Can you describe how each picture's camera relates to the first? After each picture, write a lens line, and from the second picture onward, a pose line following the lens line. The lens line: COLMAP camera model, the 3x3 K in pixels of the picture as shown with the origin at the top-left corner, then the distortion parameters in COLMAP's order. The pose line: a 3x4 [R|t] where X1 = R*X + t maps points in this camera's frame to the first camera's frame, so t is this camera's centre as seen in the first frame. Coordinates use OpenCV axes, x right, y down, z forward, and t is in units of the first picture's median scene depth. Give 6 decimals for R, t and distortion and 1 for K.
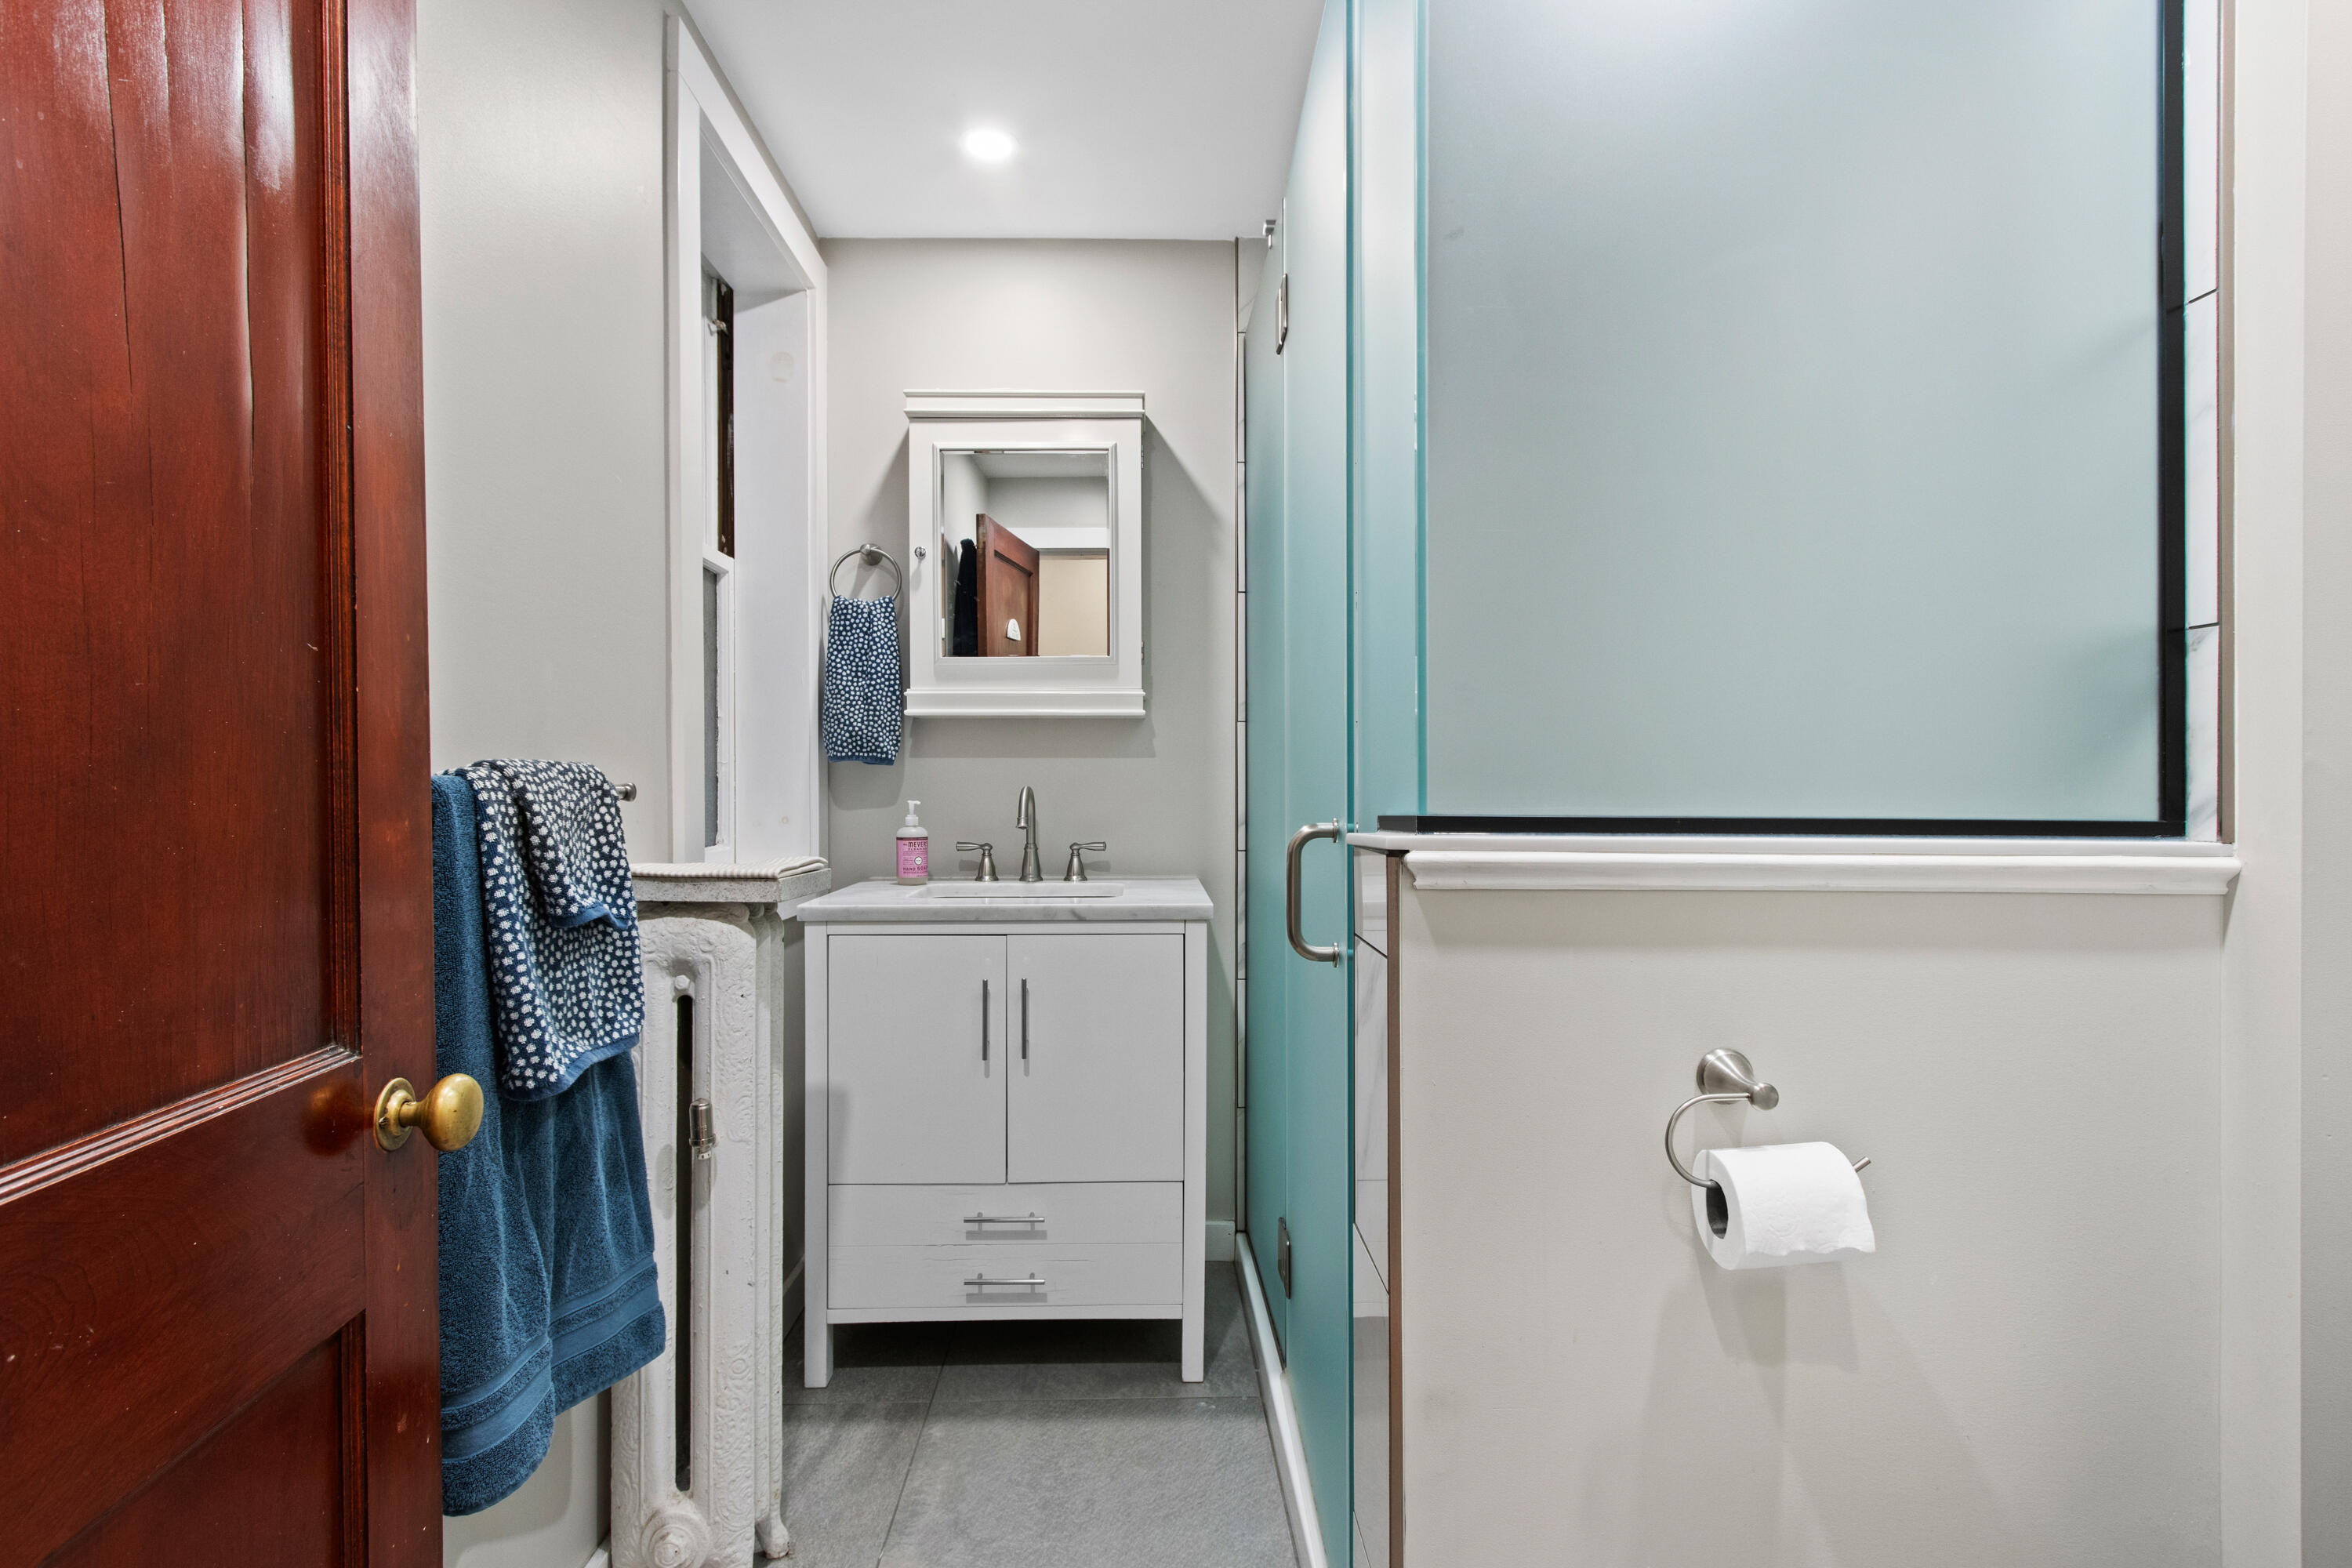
lens RADIAL K [[1202.4, 0, 1176.0], [0, 1202.4, 784.0], [0, 0, 1]] dist [0.000092, 0.000143]
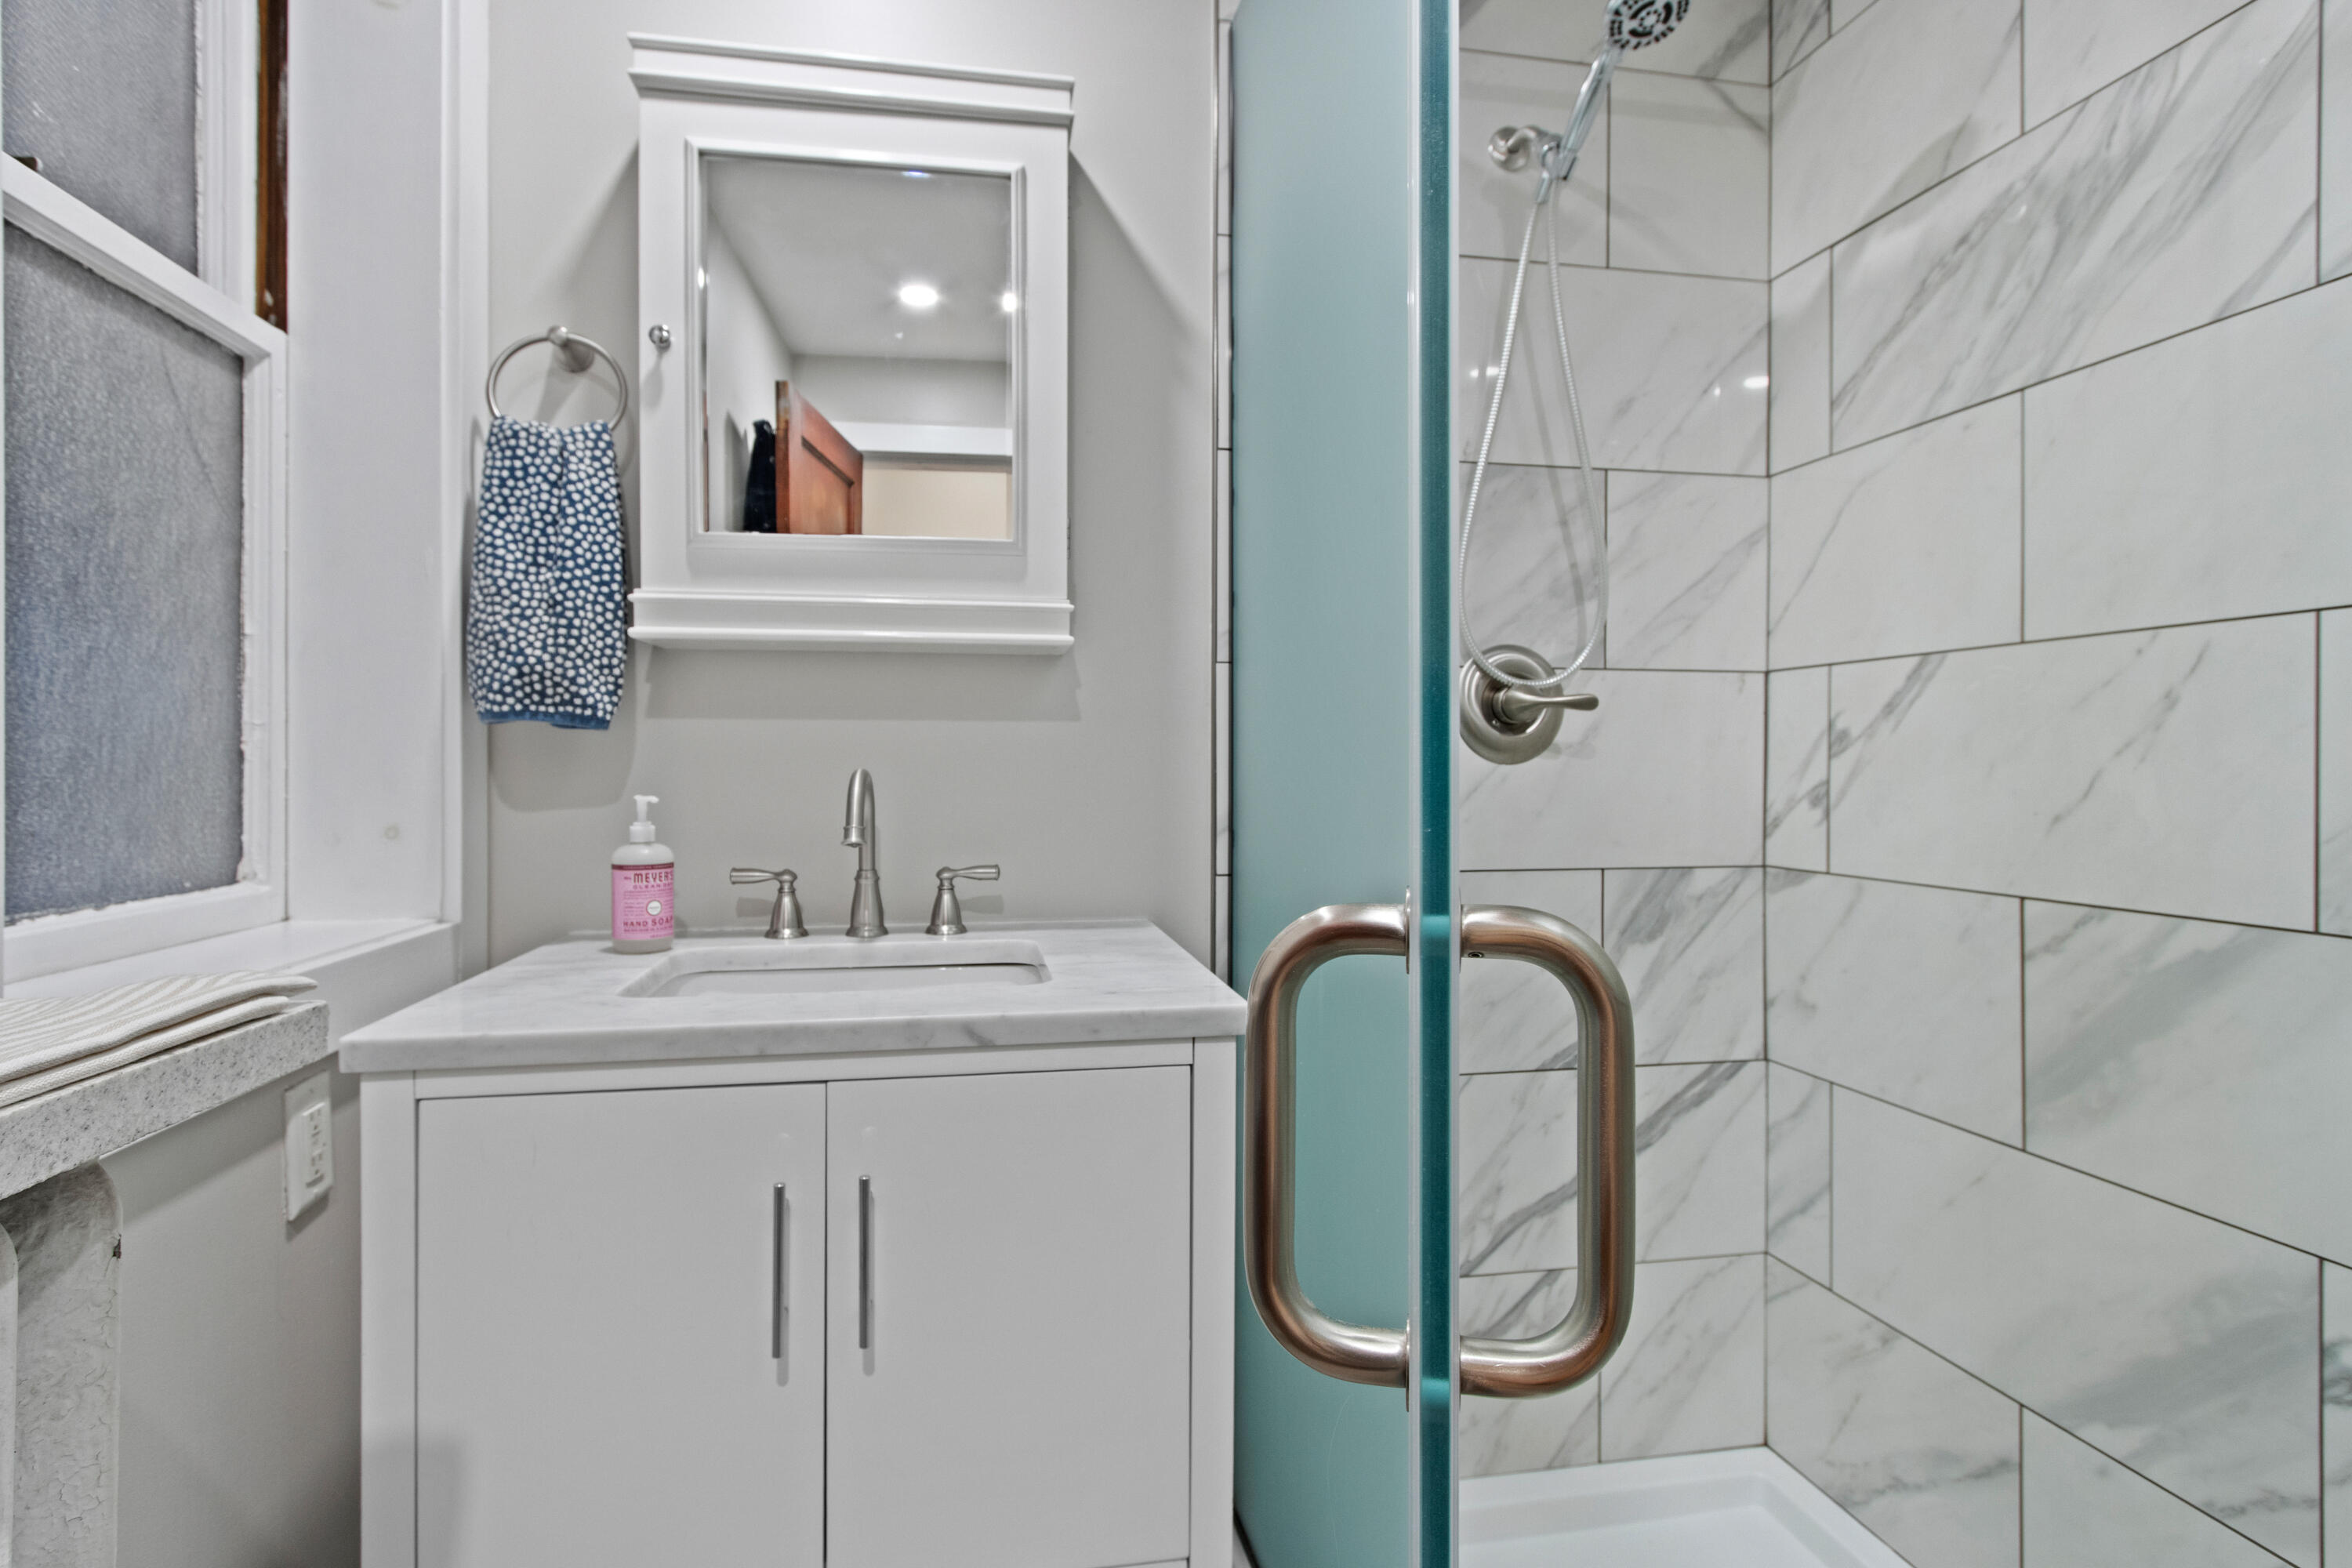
lens RADIAL K [[1224.6, 0, 1172.7], [0, 1224.6, 763.0], [0, 0, 1]] dist [0.003414, 0.001155]
pose [[0.989642, 0.001667, 0.143547, -0.062242], [-0.001299, 0.999996, -0.002658, 0.000369], [-0.143550, 0.002444, 0.989640, 0.415026]]
